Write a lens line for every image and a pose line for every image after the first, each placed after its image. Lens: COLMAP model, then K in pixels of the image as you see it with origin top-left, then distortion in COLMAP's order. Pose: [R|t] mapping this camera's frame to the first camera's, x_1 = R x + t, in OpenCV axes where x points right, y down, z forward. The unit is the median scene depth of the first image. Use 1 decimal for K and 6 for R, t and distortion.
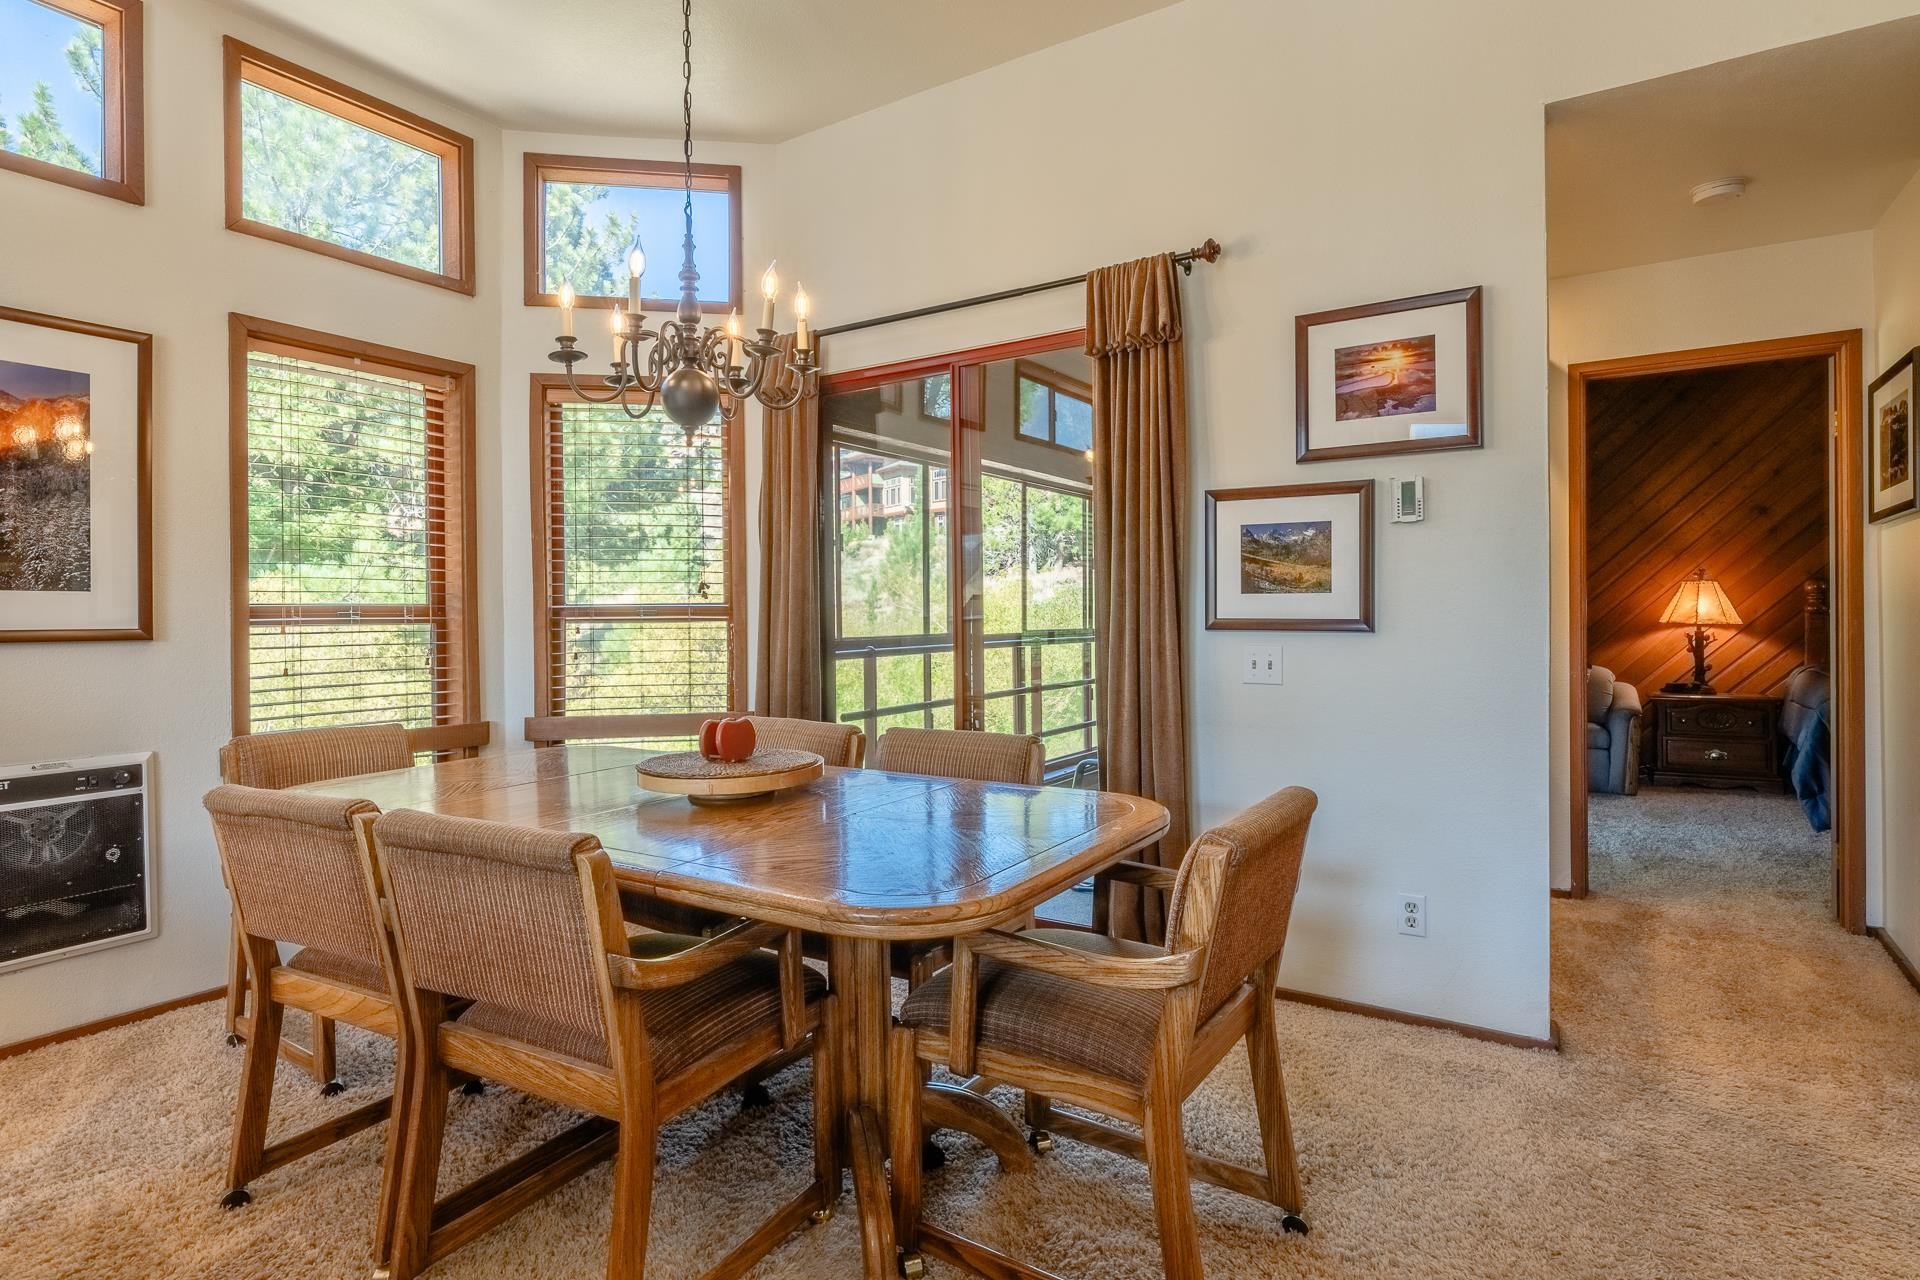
lens RADIAL K [[1014.7, 0, 939.9], [0, 1014.7, 618.0], [0, 0, 1]] dist [-0.001068, -0.001377]
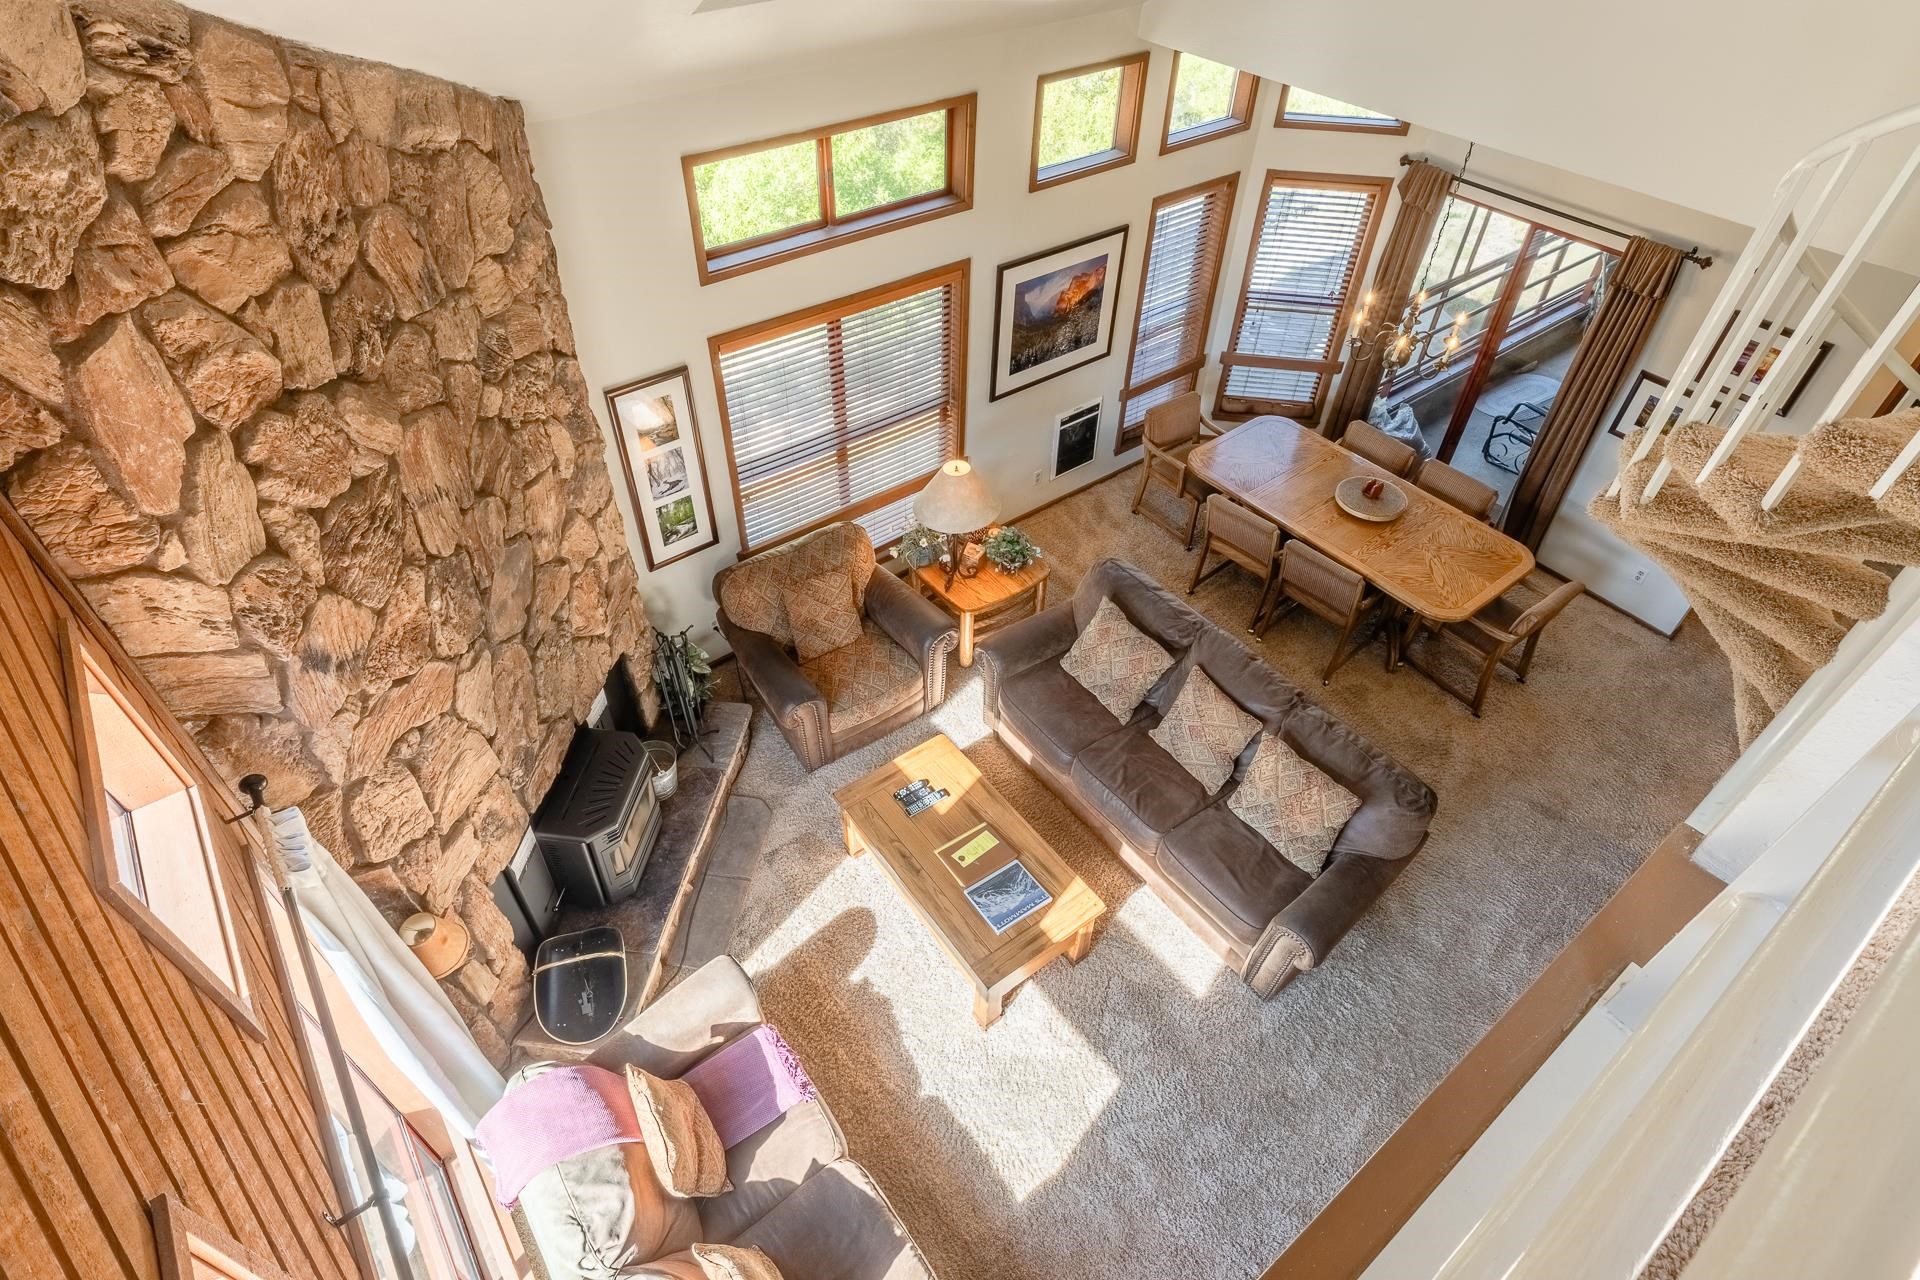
lens RADIAL K [[1005.5, 0, 945.2], [0, 1005.5, 615.6], [0, 0, 1]] dist [-0.000200, -0.000314]
pose [[0.942514, 0.242827, -0.229571, -0.420430], [-0.023309, 0.733093, 0.679729, -1.020692], [0.333354, -0.635303, 0.696610, -1.037973]]
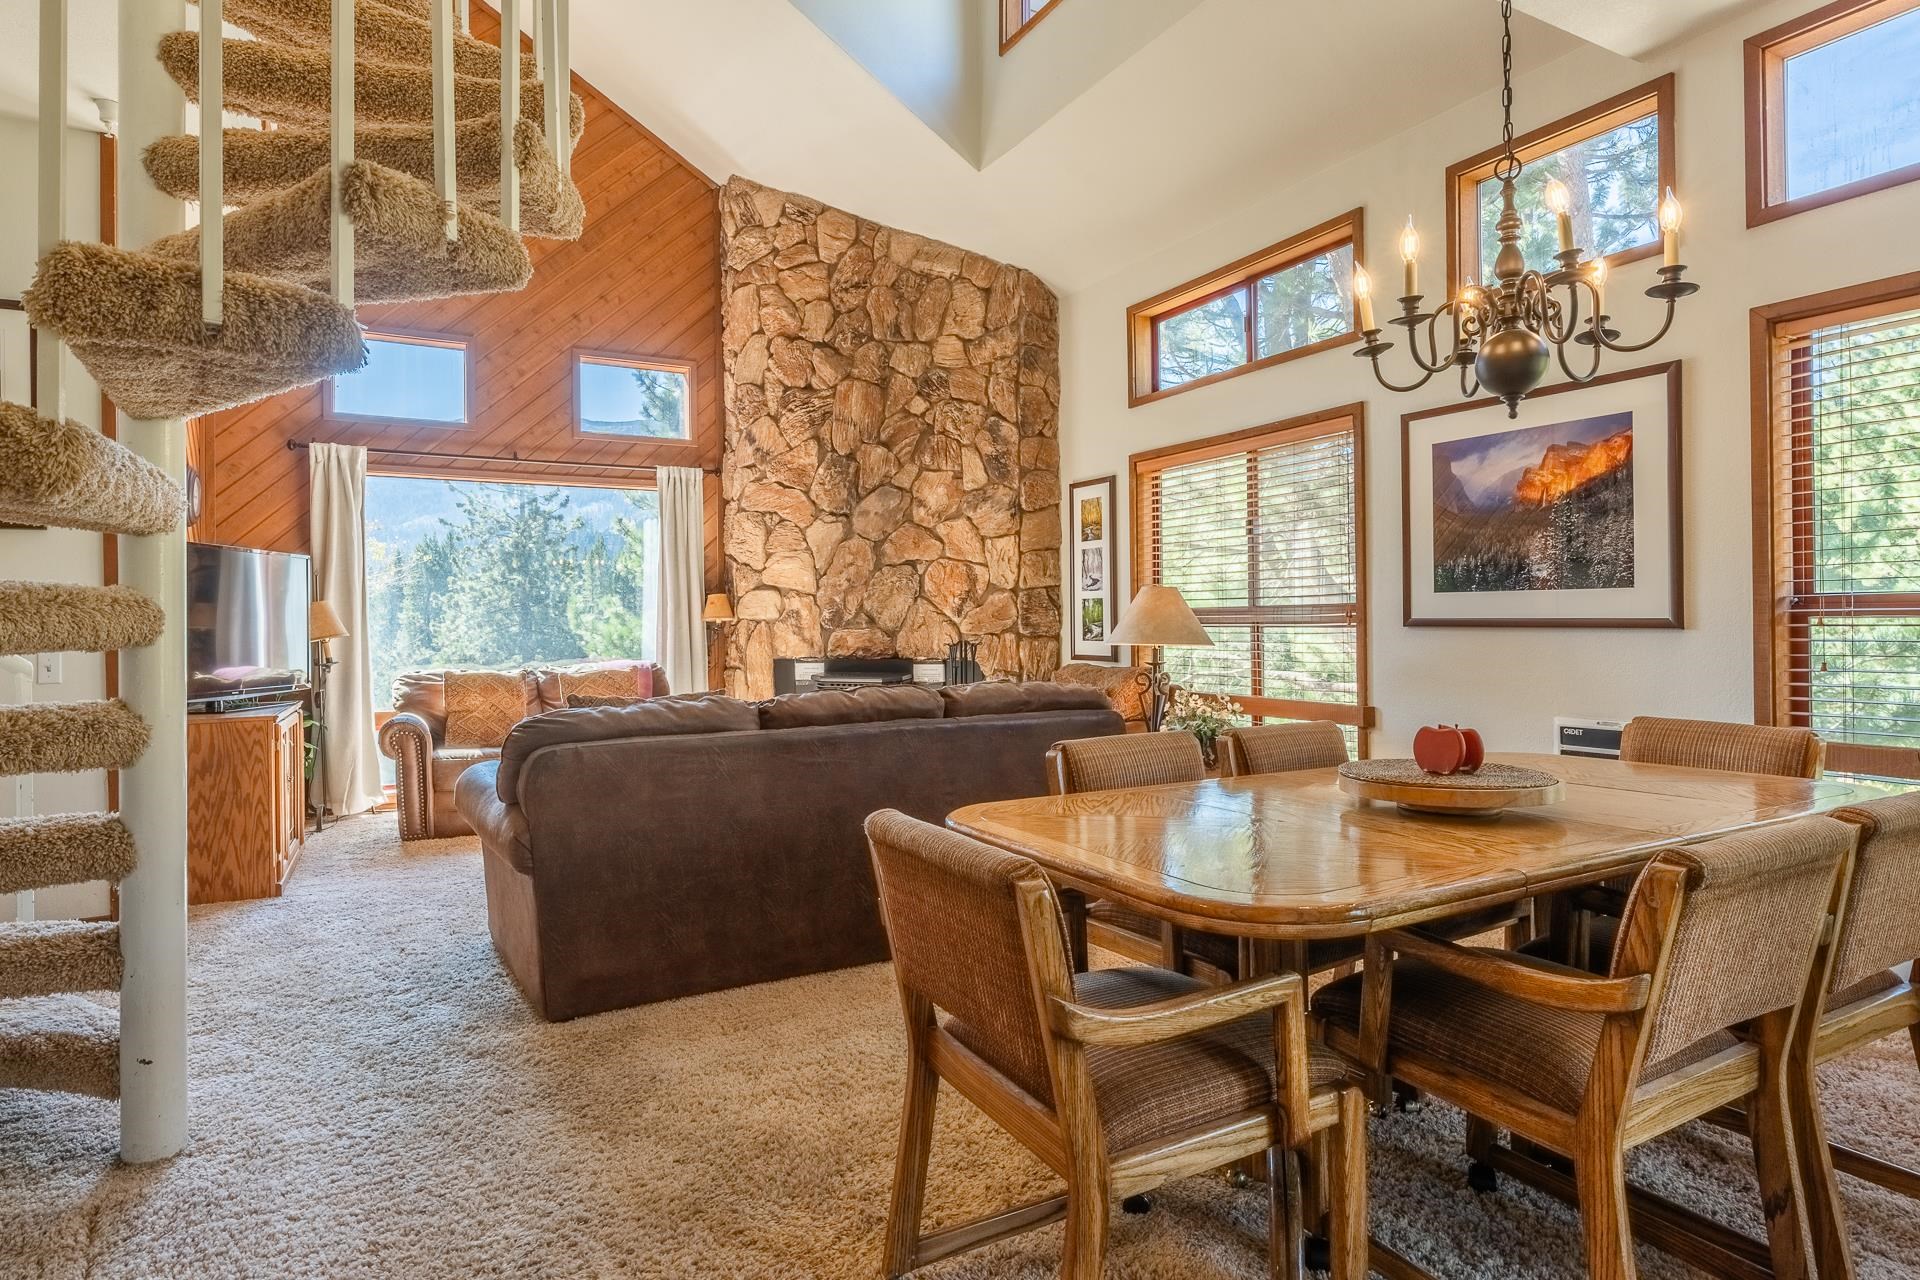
lens RADIAL K [[1028.7, 0, 938.0], [0, 1028.7, 614.4], [0, 0, 1]] dist [-0.004347, -0.002340]
pose [[-0.473530, 0.008977, -0.880732, 0.584057], [0.008596, 0.999948, 0.005571, -0.006883], [0.880736, -0.004933, -0.473582, 0.748231]]
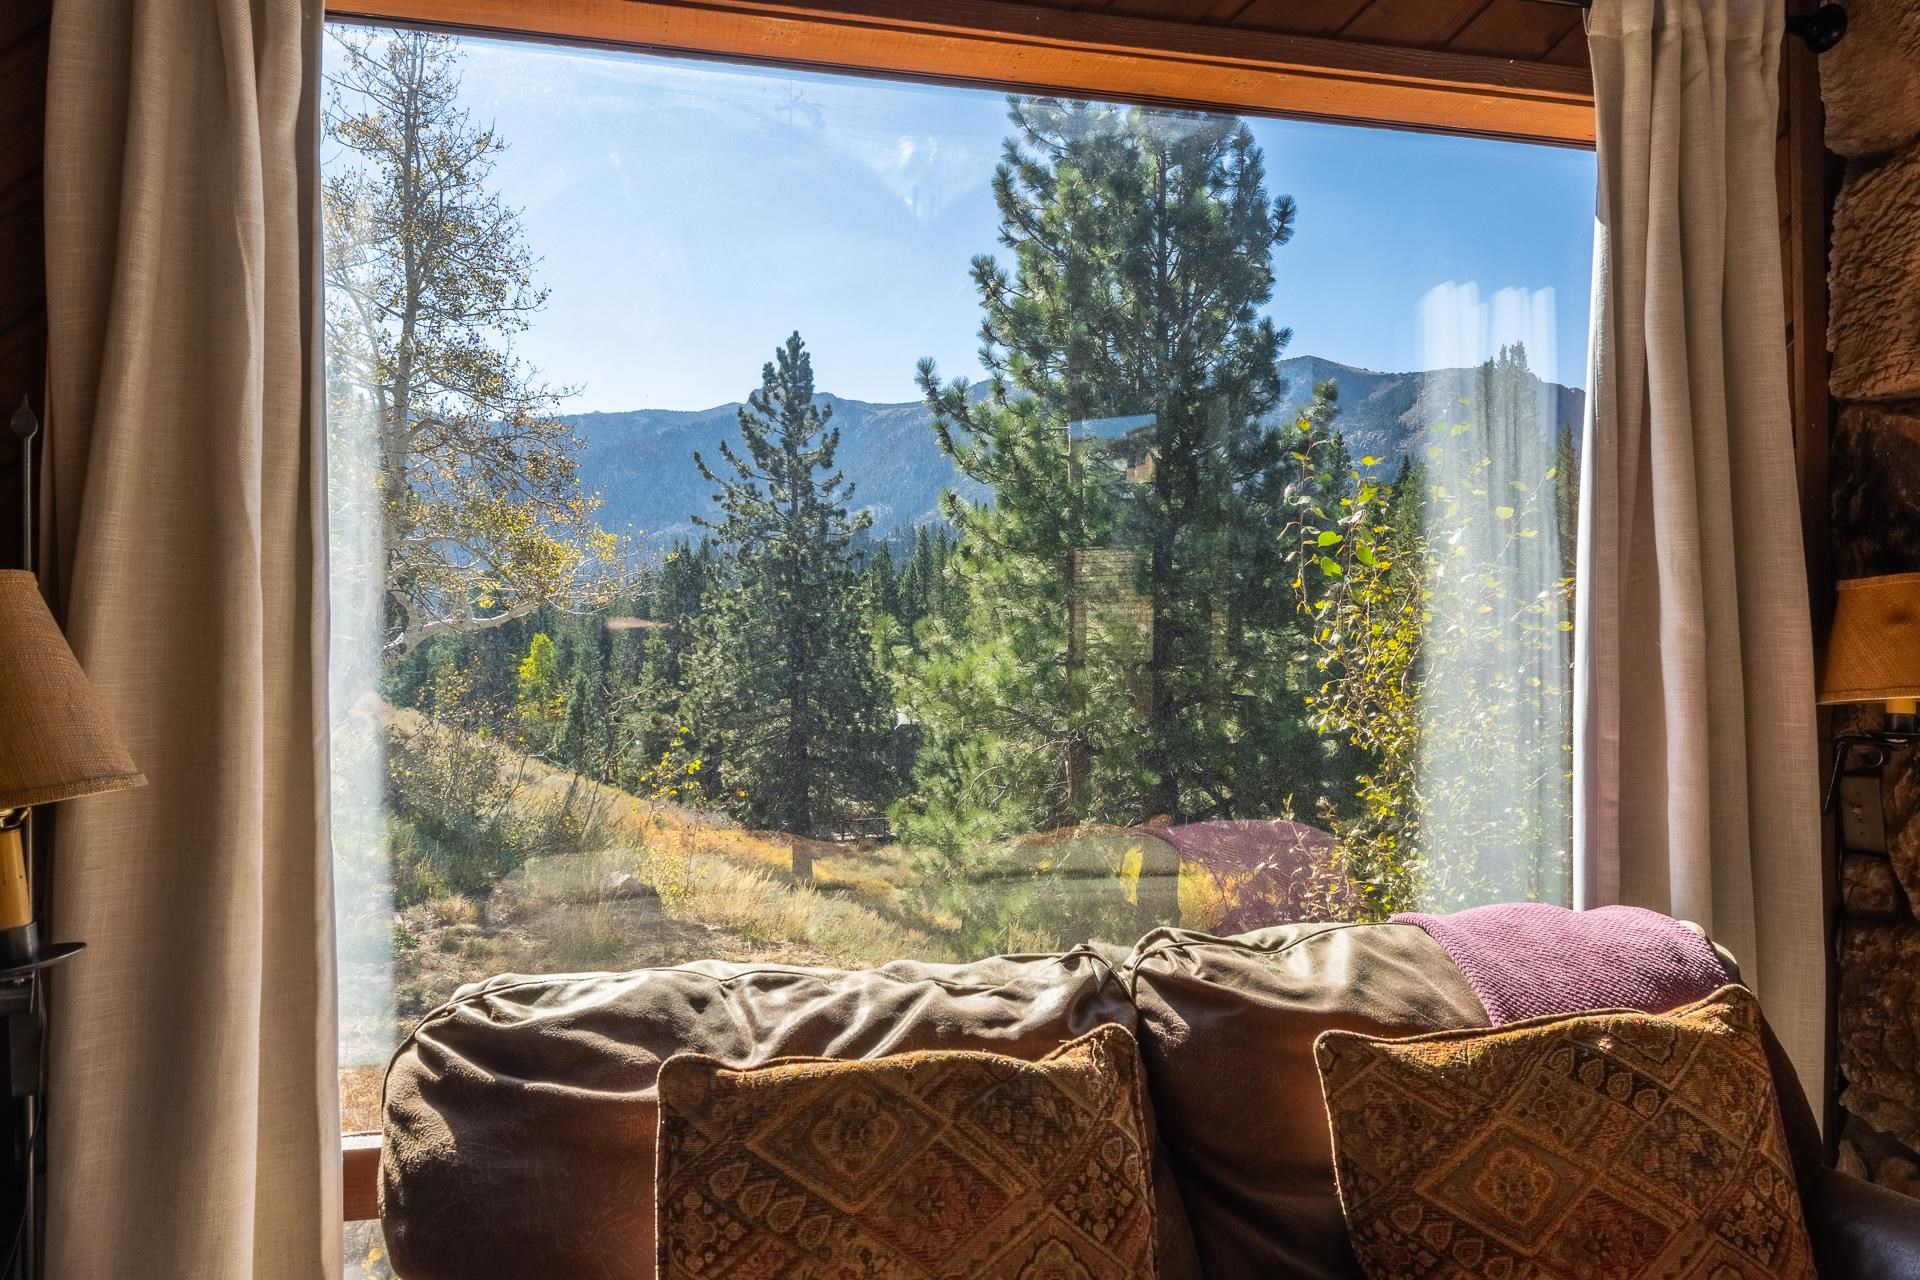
lens RADIAL K [[1354.6, 0, 951.7], [0, 1354.6, 612.0], [0, 0, 1]] dist [0.001879, 0.001695]
pose [[-0.685242, -0.015981, -0.728140, -0.396043], [-0.000780, 0.999775, -0.021209, -0.012125], [0.728315, -0.013966, -0.685101, -0.586325]]
